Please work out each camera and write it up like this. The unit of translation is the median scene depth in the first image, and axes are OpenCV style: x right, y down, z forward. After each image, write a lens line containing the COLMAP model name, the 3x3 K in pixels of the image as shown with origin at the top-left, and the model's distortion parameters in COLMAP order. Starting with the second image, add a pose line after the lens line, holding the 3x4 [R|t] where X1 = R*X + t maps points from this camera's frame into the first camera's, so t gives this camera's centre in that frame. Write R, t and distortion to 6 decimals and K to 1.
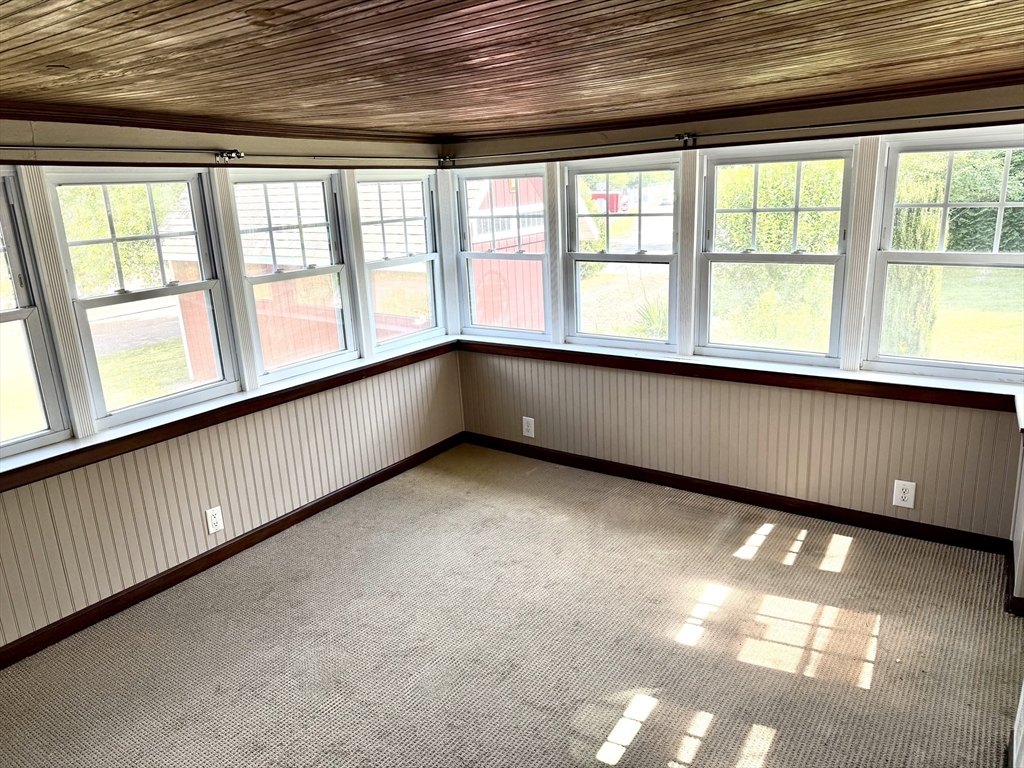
lens RADIAL K [[717.8, 0, 513.4], [0, 717.8, 384.3], [0, 0, 1]] dist [0.007470, 0.000273]
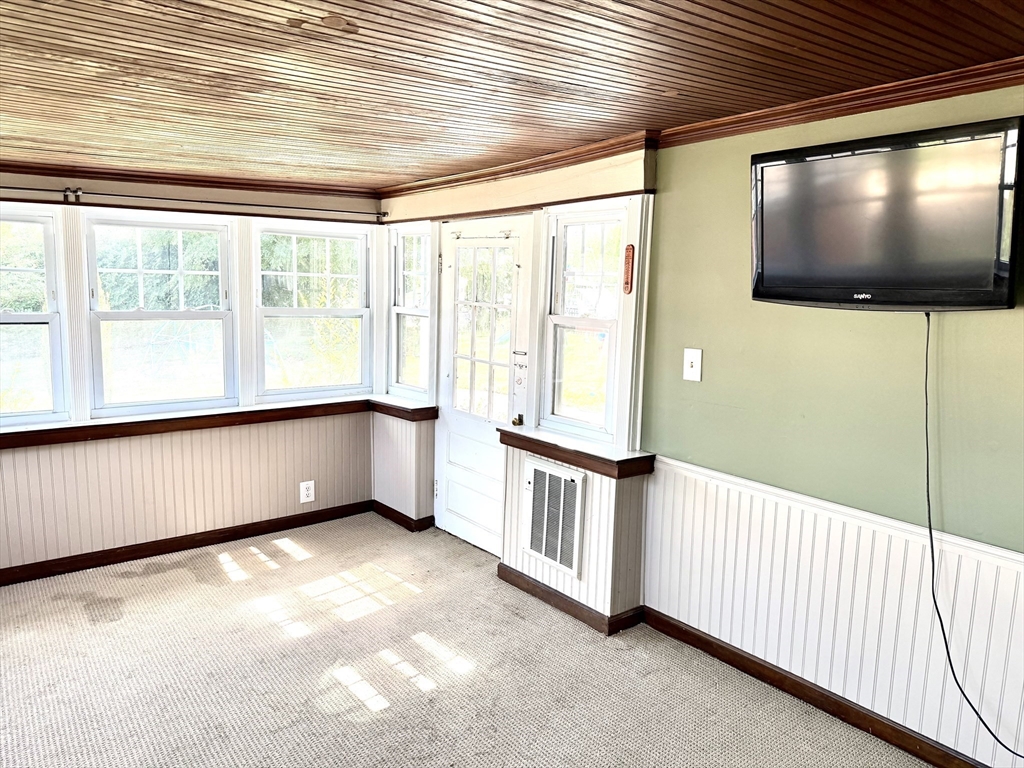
lens RADIAL K [[717.8, 0, 512.5], [0, 717.8, 384.3], [0, 0, 1]] dist [0.007470, 0.000273]
pose [[0.311917, -0.085663, 0.946240, -0.545212], [0.224078, 0.974466, 0.014354, 0.028988], [-0.923308, 0.207554, 0.323147, 0.204501]]
